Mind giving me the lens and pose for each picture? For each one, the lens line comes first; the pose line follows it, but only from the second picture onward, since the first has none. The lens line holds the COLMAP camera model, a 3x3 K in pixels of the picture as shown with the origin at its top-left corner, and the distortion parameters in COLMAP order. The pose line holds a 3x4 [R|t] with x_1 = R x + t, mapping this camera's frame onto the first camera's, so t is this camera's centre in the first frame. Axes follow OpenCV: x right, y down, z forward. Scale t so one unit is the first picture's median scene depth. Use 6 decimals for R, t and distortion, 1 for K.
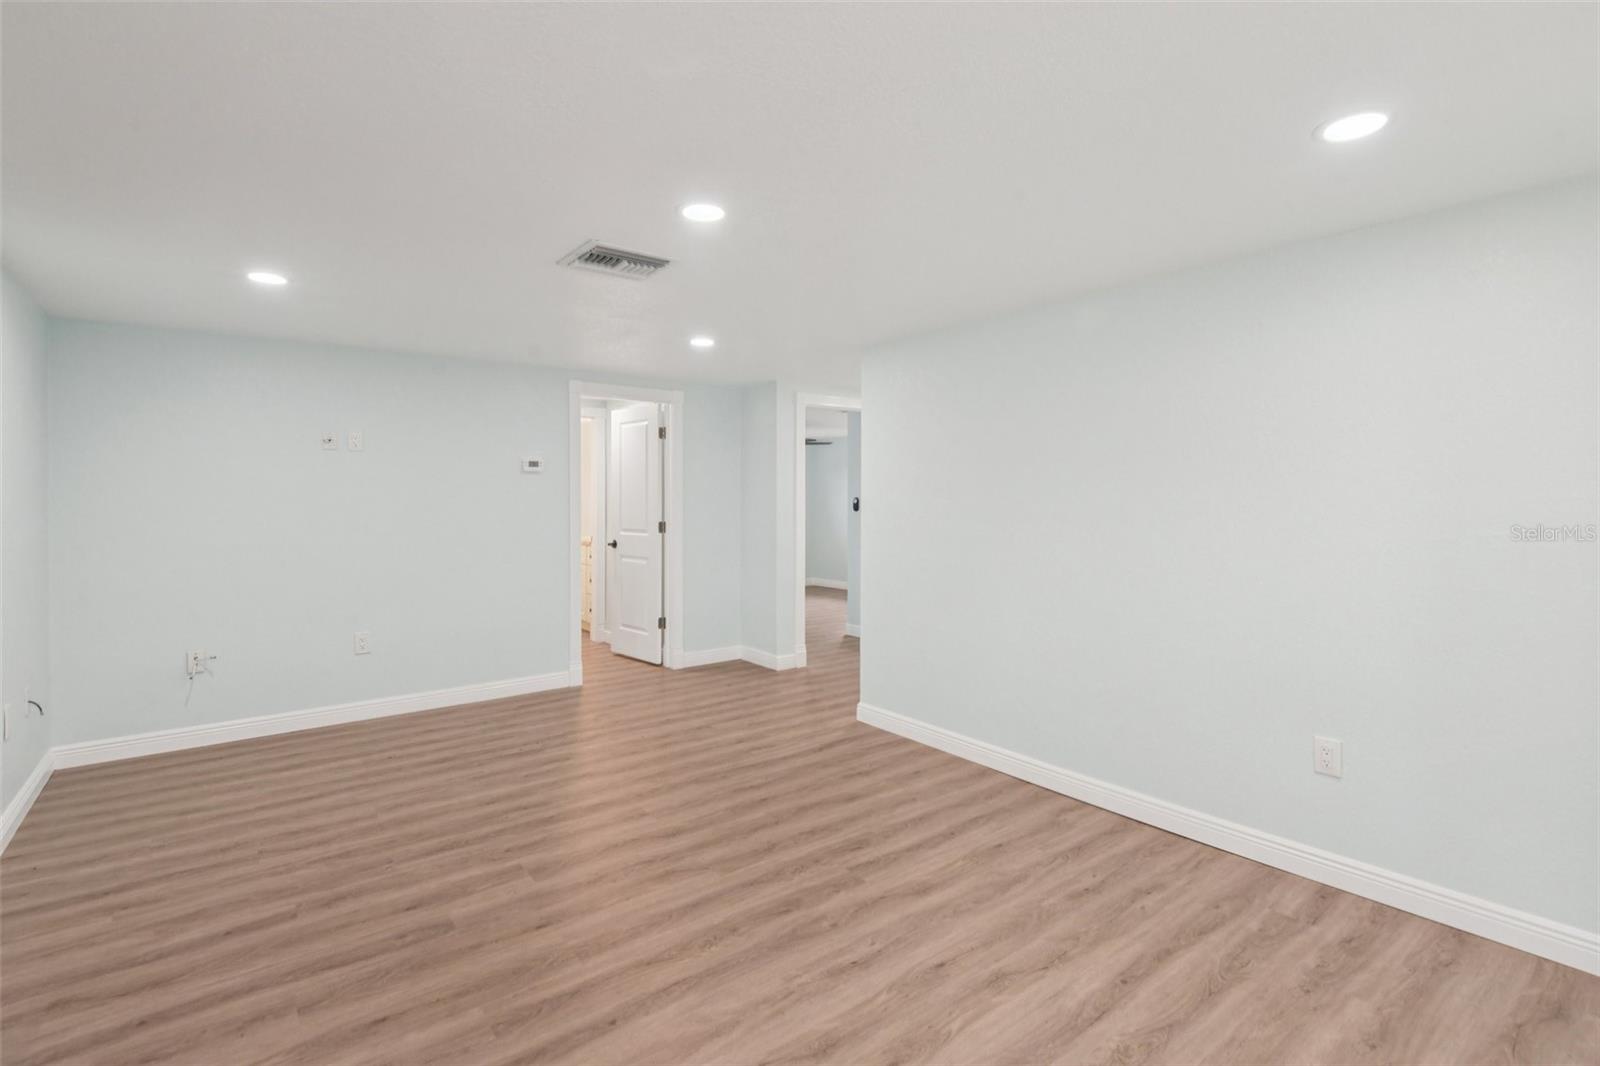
lens RADIAL K [[753.9, 0, 802.3], [0, 753.9, 501.3], [0, 0, 1]] dist [0.025994, -0.017269]
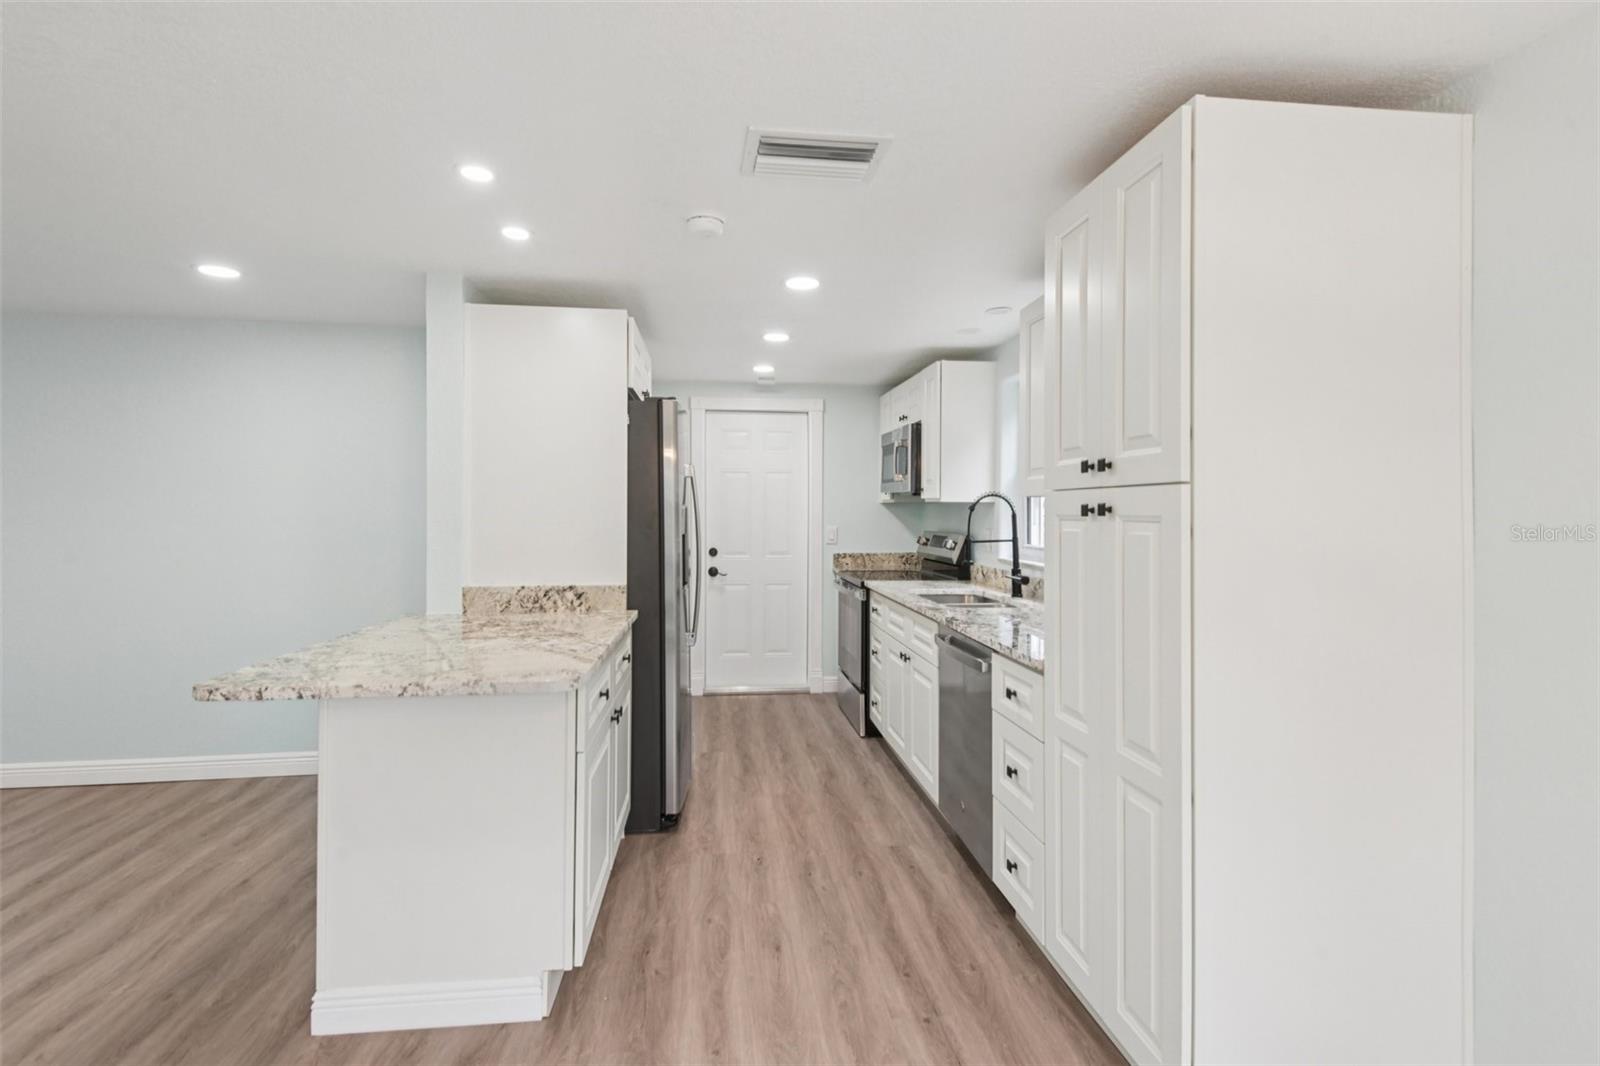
lens RADIAL K [[770.8, 0, 818.4], [0, 770.8, 529.0], [0, 0, 1]] dist [-0.001315, -0.000089]
pose [[0.490203, -0.017438, 0.871434, -0.036246], [-0.001498, 0.999782, 0.020849, 0.003058], [-0.871607, -0.011526, 0.490069, -0.503440]]
